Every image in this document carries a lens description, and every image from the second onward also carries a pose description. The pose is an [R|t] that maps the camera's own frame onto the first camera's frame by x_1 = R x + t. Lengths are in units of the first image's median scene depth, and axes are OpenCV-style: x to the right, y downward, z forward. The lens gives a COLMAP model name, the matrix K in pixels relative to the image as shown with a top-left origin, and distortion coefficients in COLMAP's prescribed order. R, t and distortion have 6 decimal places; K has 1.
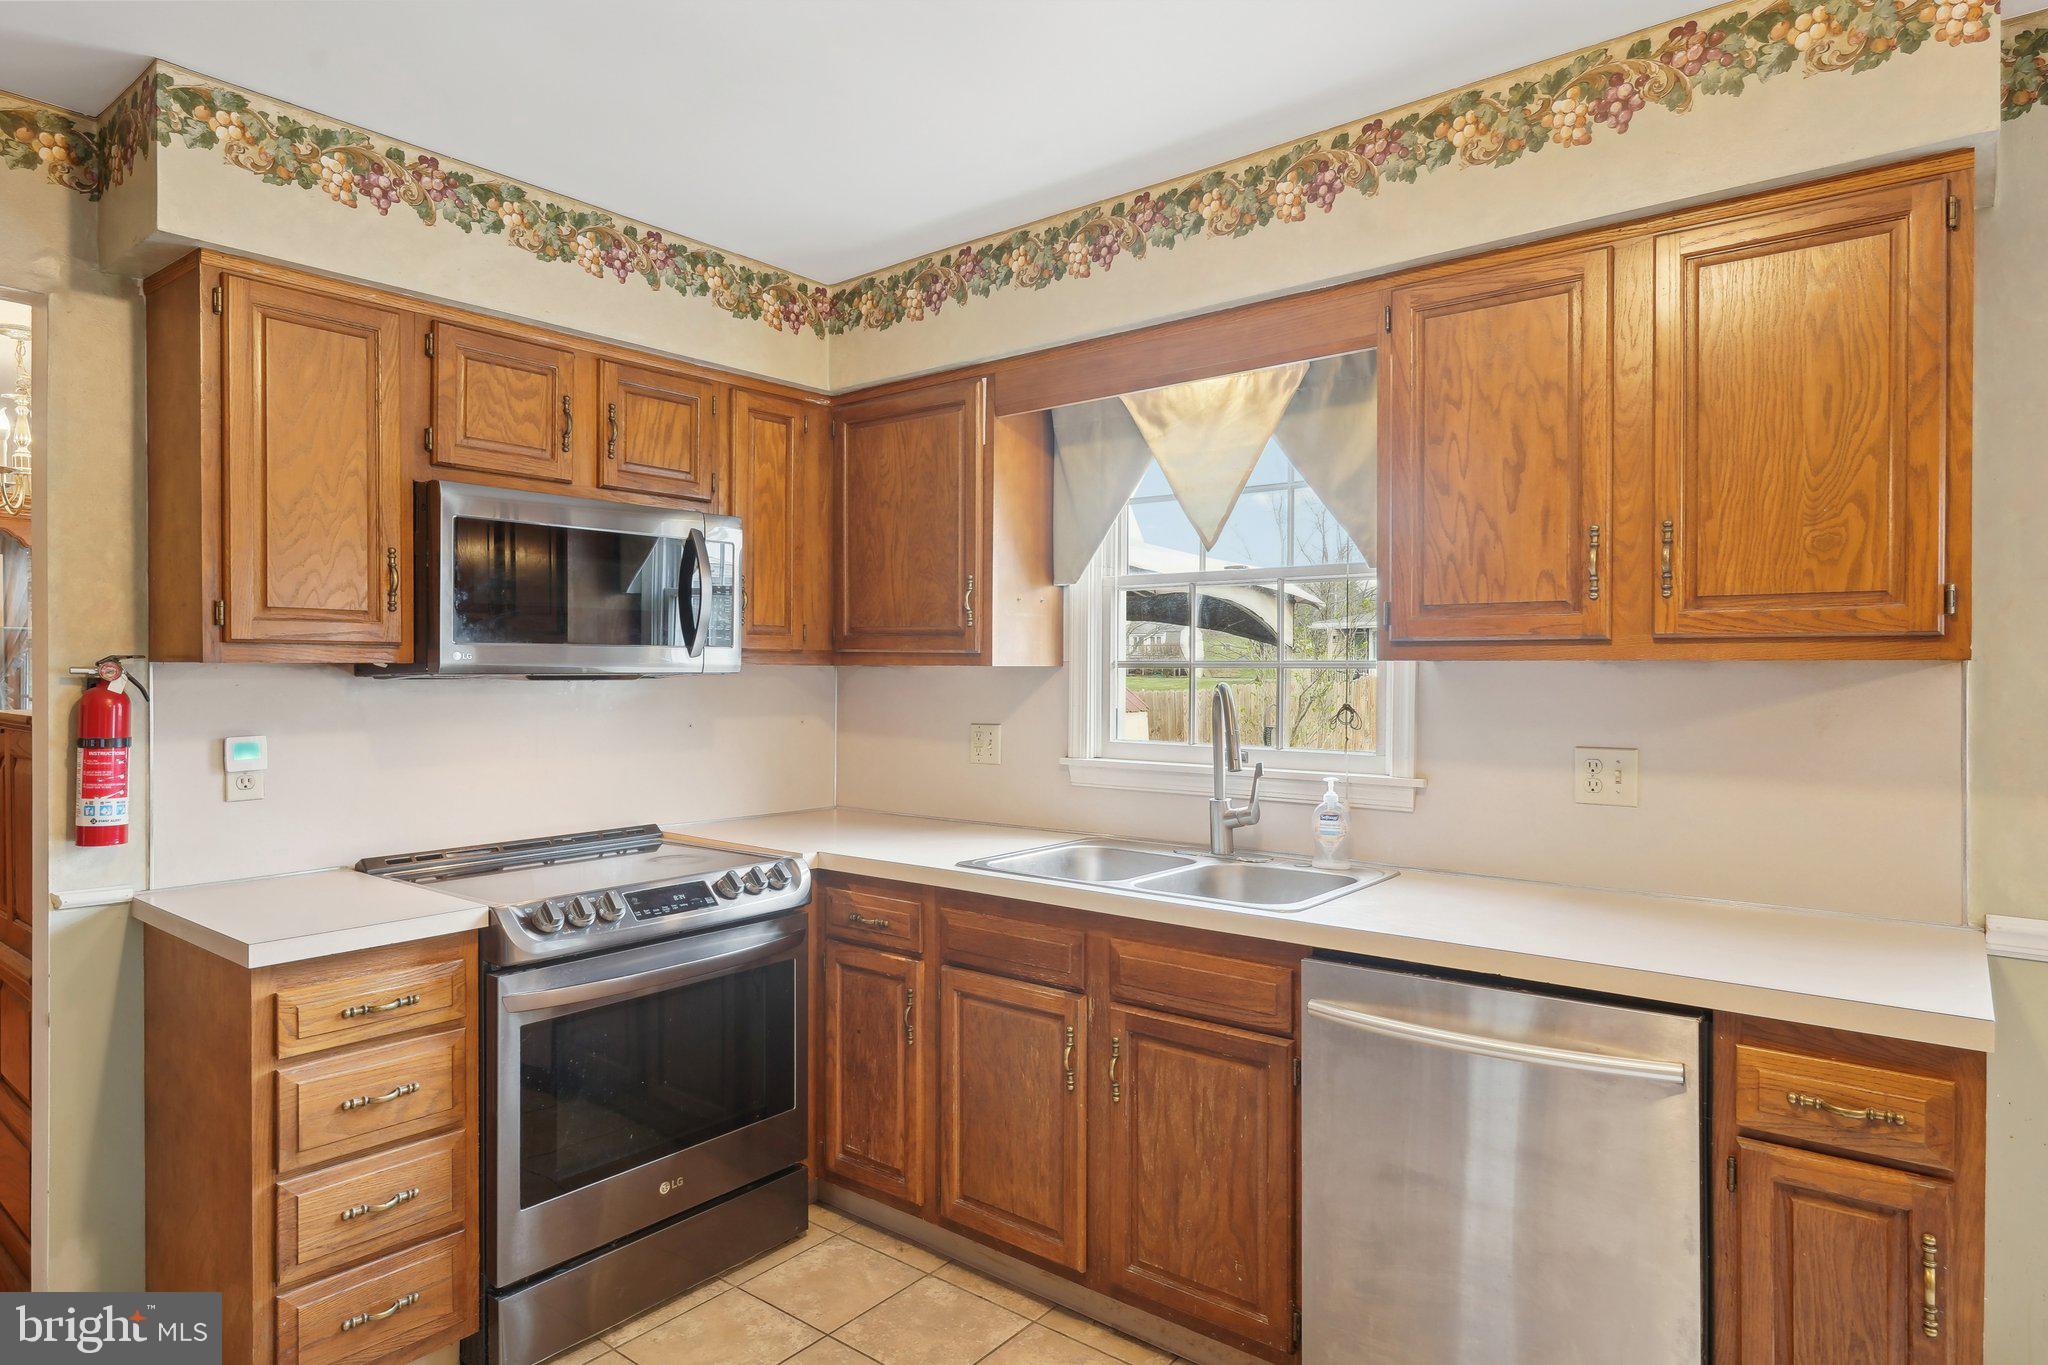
lens RADIAL K [[1169.3, 0, 1019.1], [0, 1169.3, 675.3], [0, 0, 1]] dist [0.002801, -0.005185]
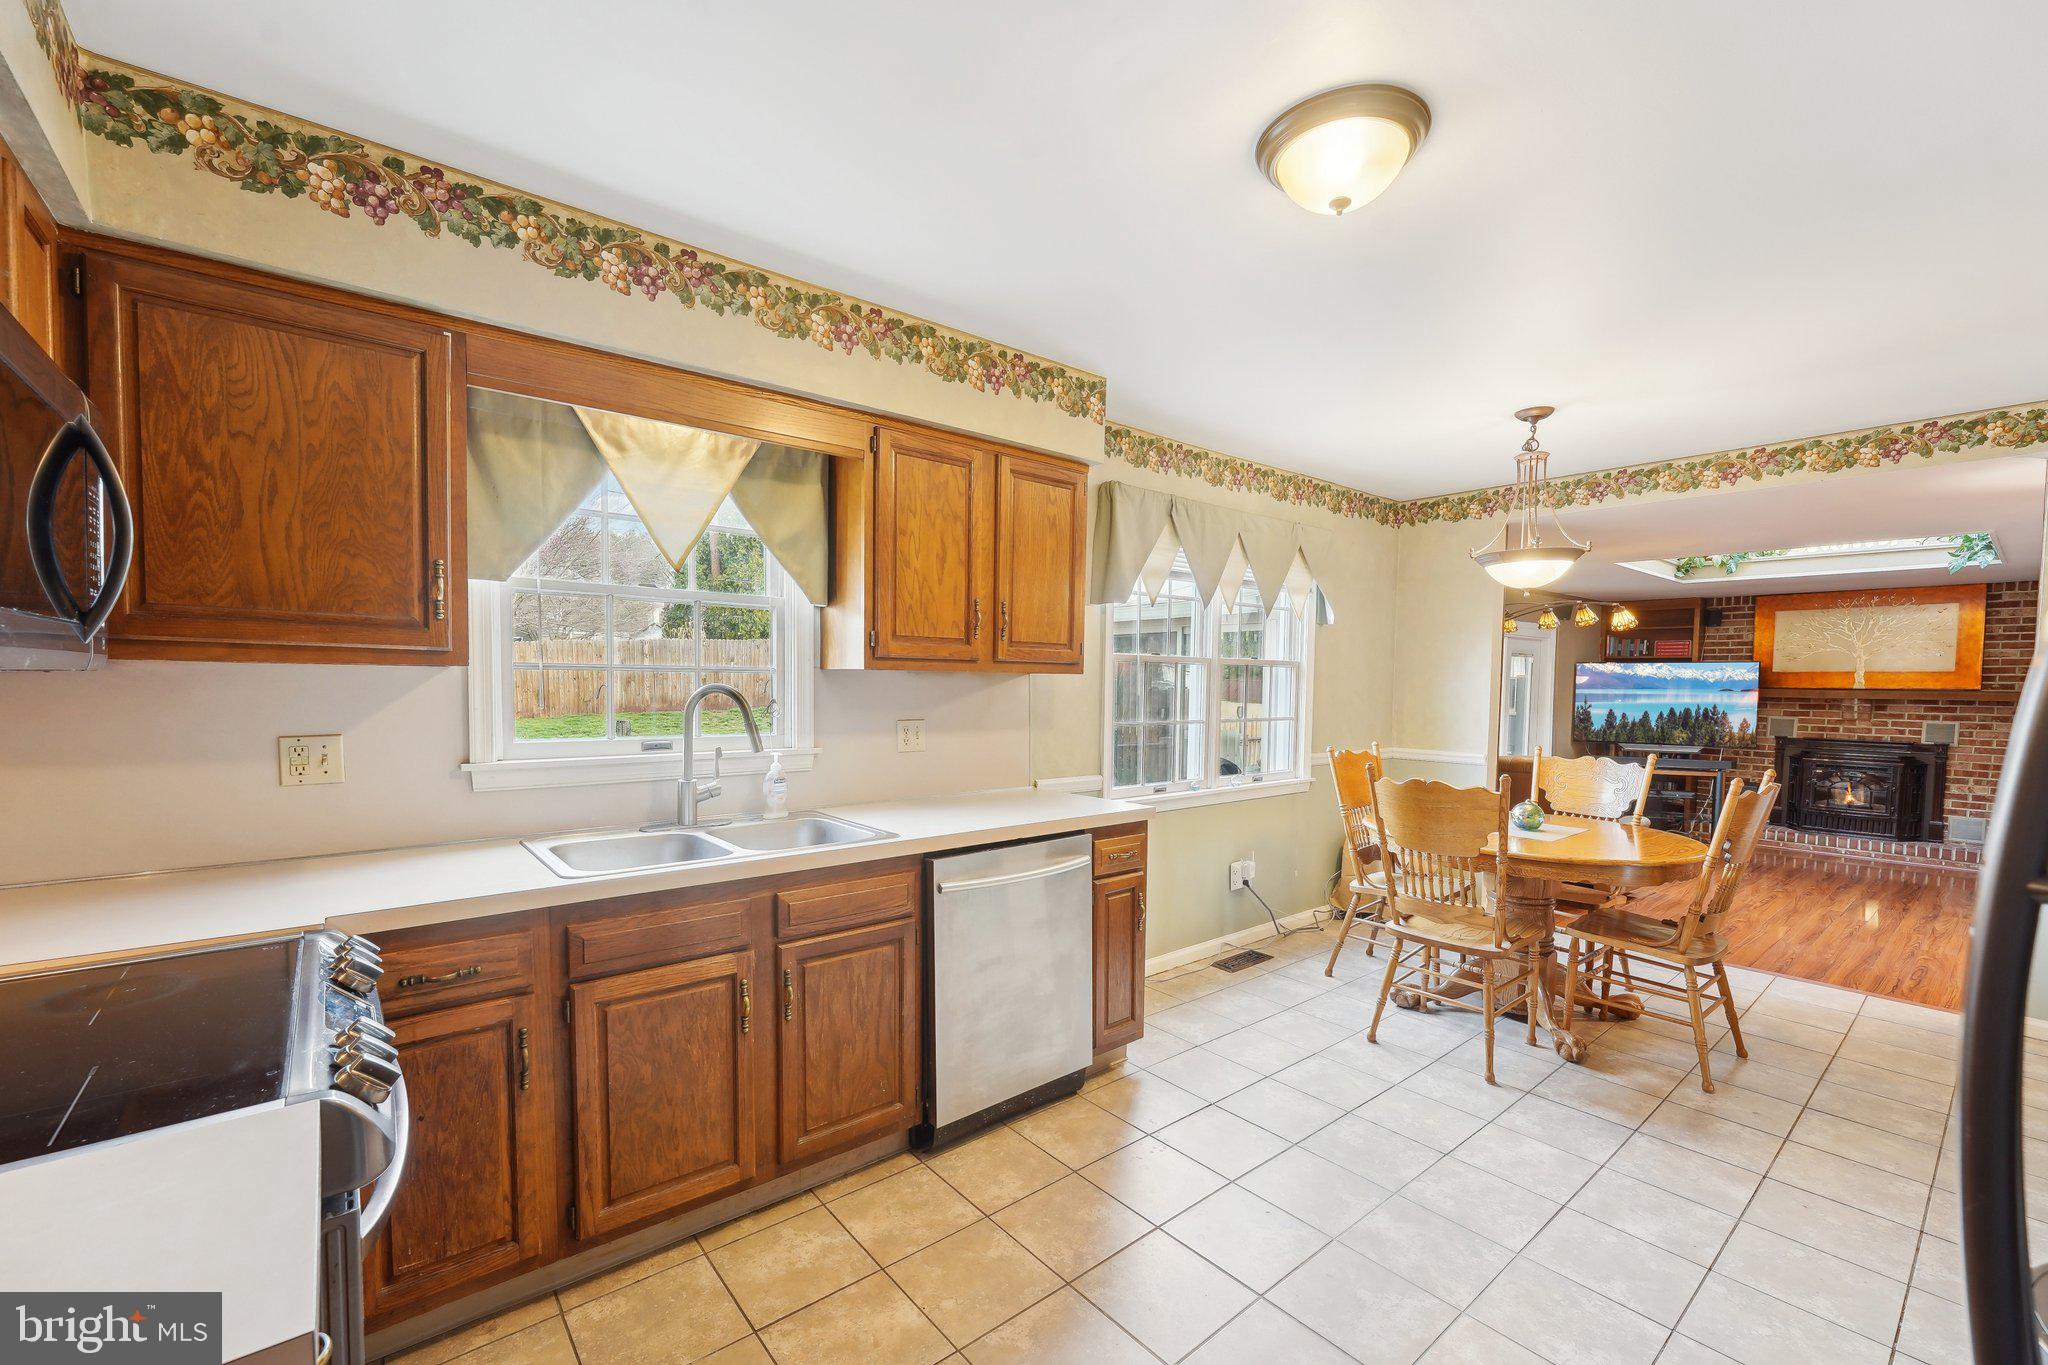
lens RADIAL K [[832.7, 0, 1011.5], [0, 832.7, 726.3], [0, 0, 1]] dist [-0.007648, 0.000255]
pose [[0.210882, -0.053573, 0.976042, -0.634439], [-0.008049, 0.998368, 0.056538, -0.001256], [-0.977478, -0.019779, 0.210107, 0.520890]]
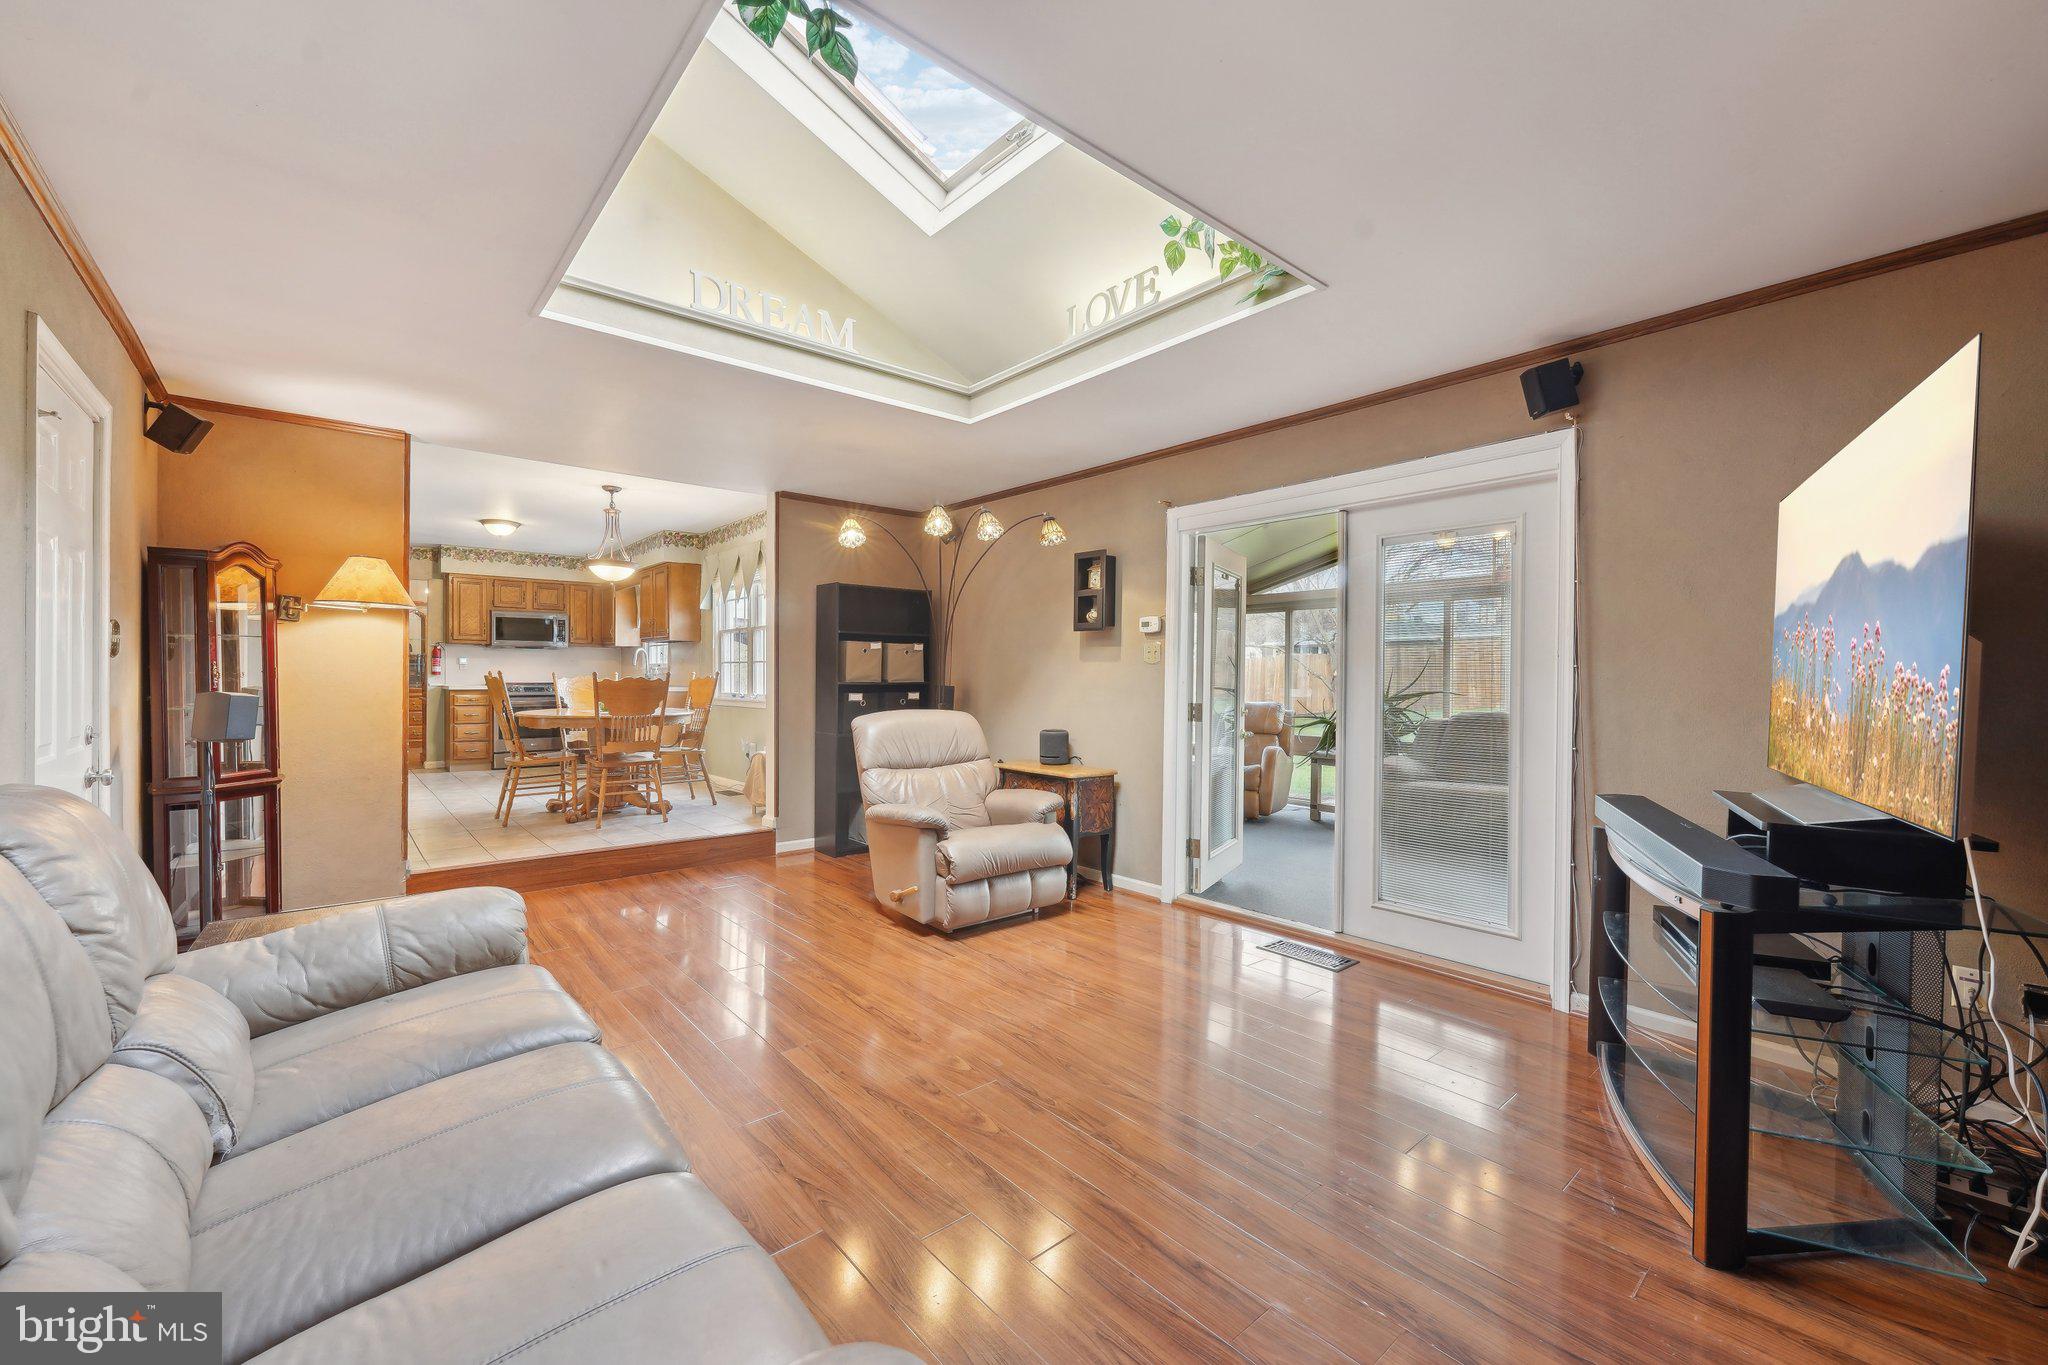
lens RADIAL K [[832.7, 0, 1028.9], [0, 832.7, 679.0], [0, 0, 1]] dist [-0.007648, 0.000255]
pose [[0.979417, -0.000113, -0.201848, 2.053921], [0.002021, 0.999955, 0.009248, 0.091975], [0.201838, -0.009465, 0.979373, -1.713428]]
